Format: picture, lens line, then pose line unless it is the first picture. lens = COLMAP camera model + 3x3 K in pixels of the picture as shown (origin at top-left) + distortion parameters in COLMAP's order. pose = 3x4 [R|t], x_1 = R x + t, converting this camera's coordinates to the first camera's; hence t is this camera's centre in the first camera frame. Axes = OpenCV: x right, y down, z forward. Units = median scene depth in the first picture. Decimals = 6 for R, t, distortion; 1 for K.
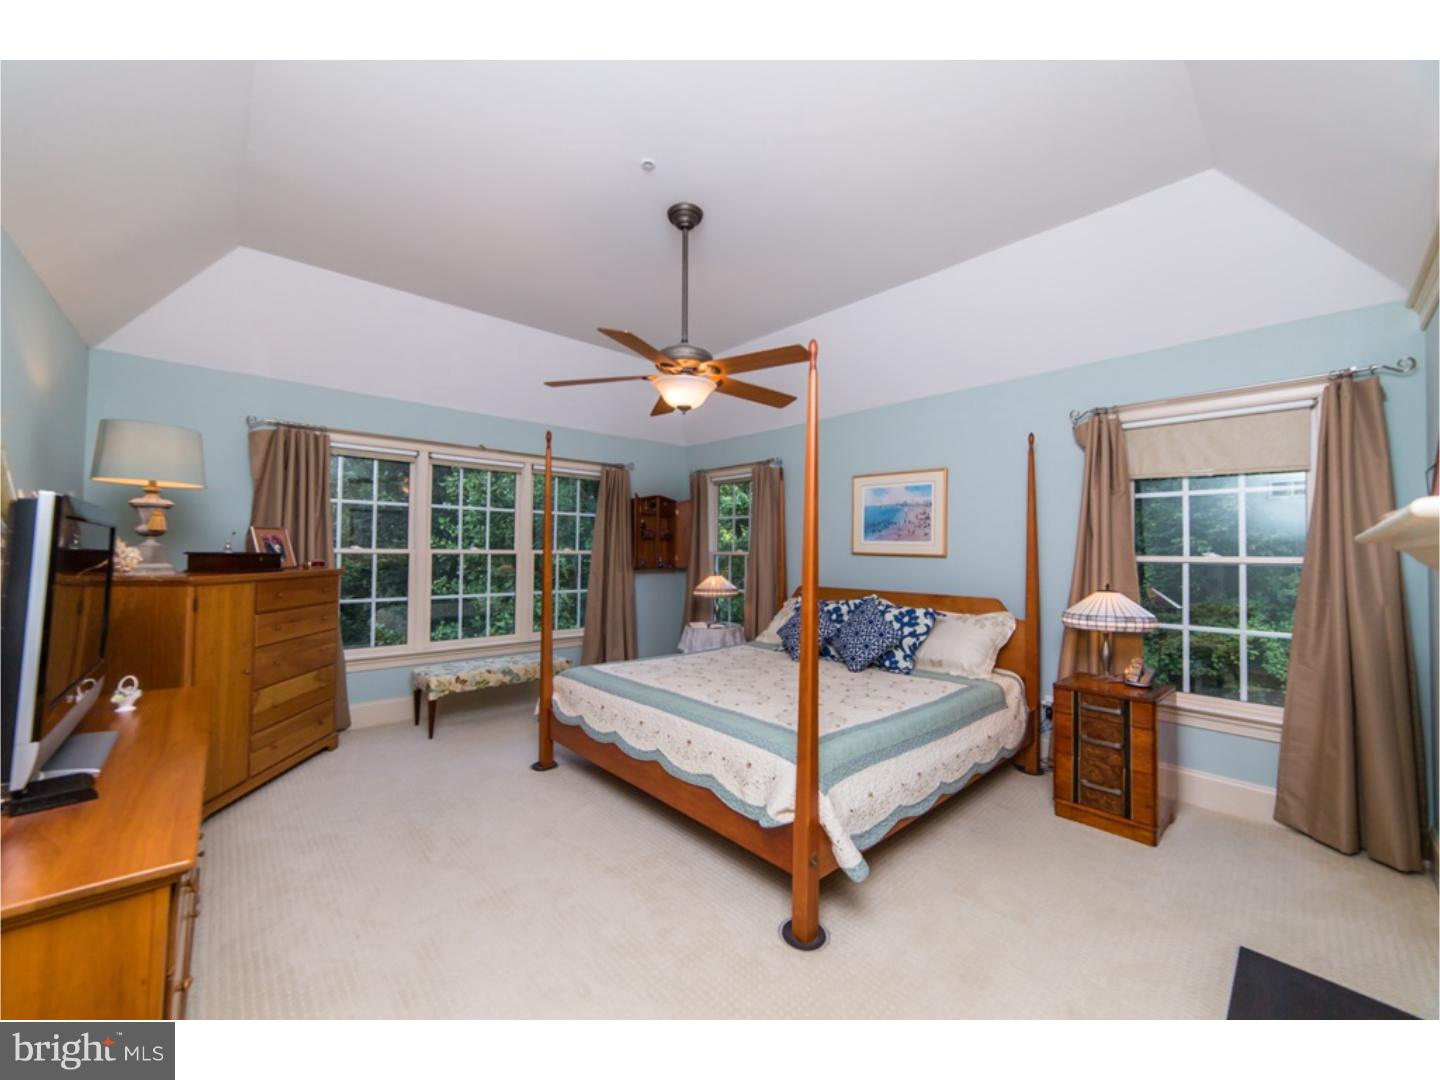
lens RADIAL K [[564.8, 0, 728.6], [0, 564.8, 538.8], [0, 0, 1]] dist [-0.002696, 0.001050]
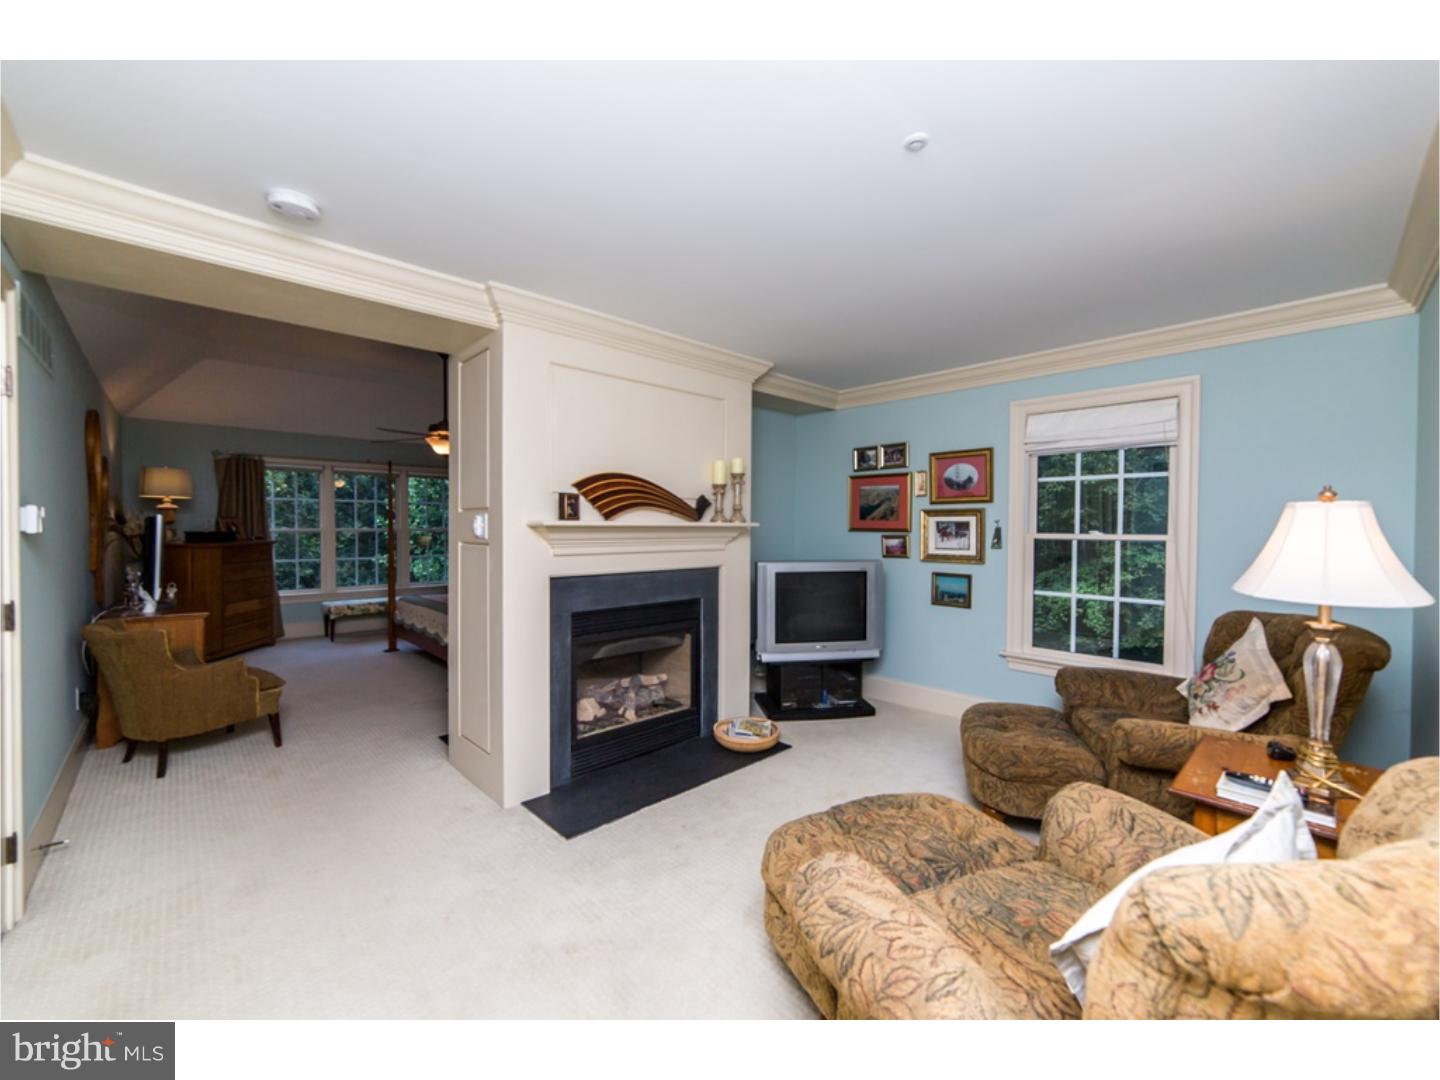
lens RADIAL K [[564.8, 0, 712.4], [0, 564.8, 539.0], [0, 0, 1]] dist [-0.002696, 0.001050]
pose [[0.999768, -0.003569, 0.021219, 0.552259], [0.002583, 0.998923, 0.046317, -0.025065], [-0.021361, -0.046252, 0.998701, -0.666576]]
